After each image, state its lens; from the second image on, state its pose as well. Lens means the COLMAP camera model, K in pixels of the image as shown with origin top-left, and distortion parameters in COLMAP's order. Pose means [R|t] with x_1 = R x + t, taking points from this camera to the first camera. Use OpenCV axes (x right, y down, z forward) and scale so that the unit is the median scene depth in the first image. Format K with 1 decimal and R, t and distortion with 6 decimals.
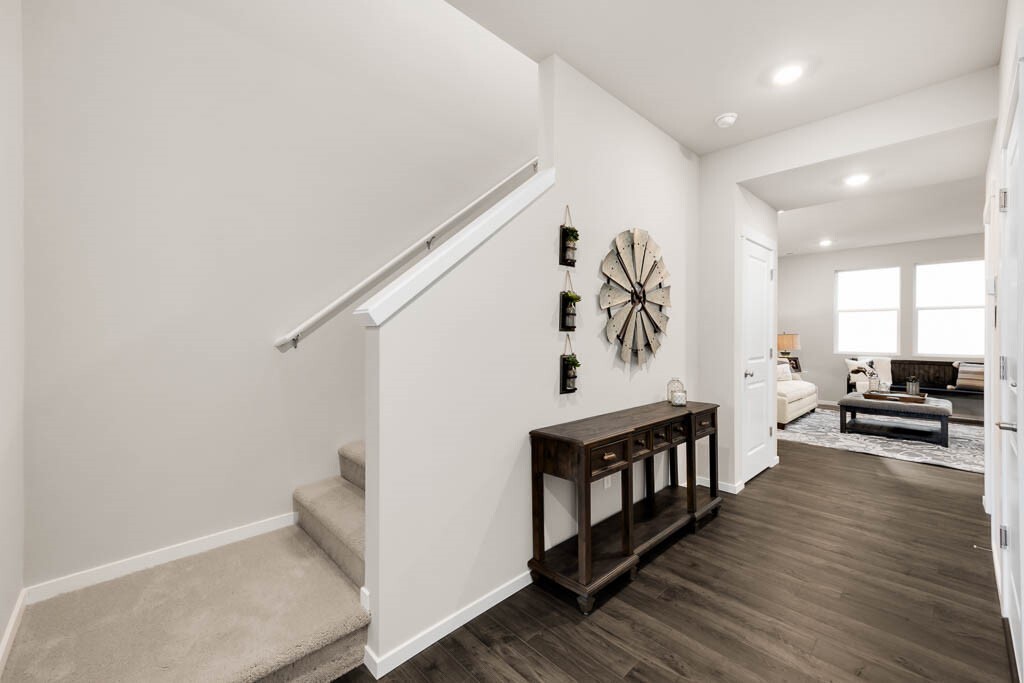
lens RADIAL K [[420.2, 0, 520.9], [0, 420.2, 339.1], [0, 0, 1]] dist [-0.002417, -0.000132]
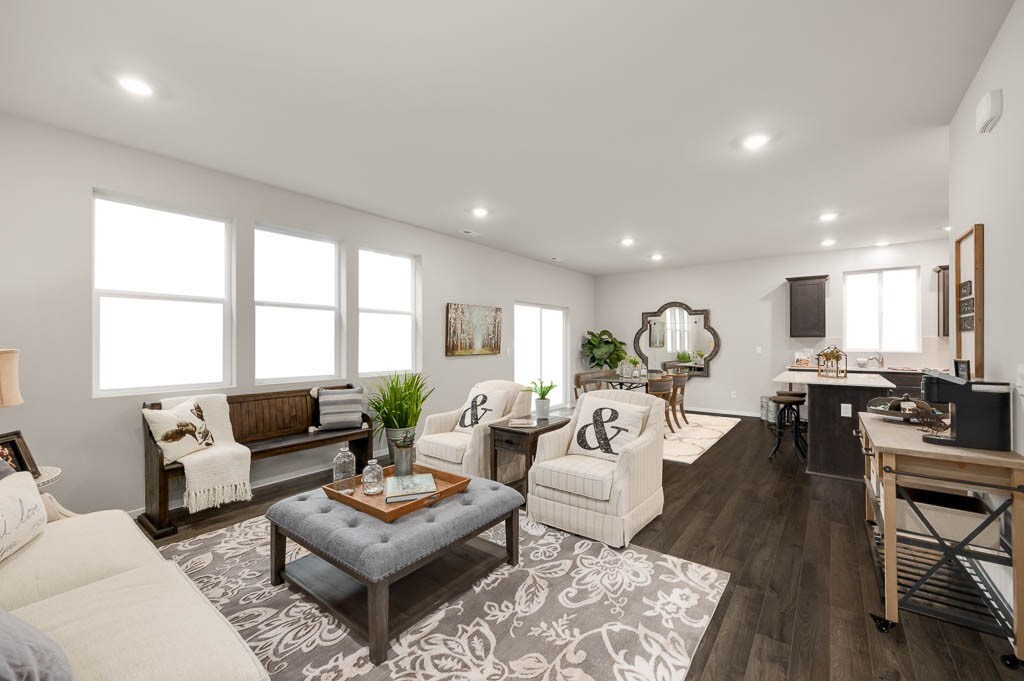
lens RADIAL K [[420.2, 0, 510.1], [0, 420.2, 331.6], [0, 0, 1]] dist [-0.002417, -0.000132]
pose [[-0.163308, -0.005236, 0.986561, 0.312011], [-0.011462, 0.999928, 0.003410, -0.037612], [-0.986508, -0.010751, -0.163357, 0.738482]]
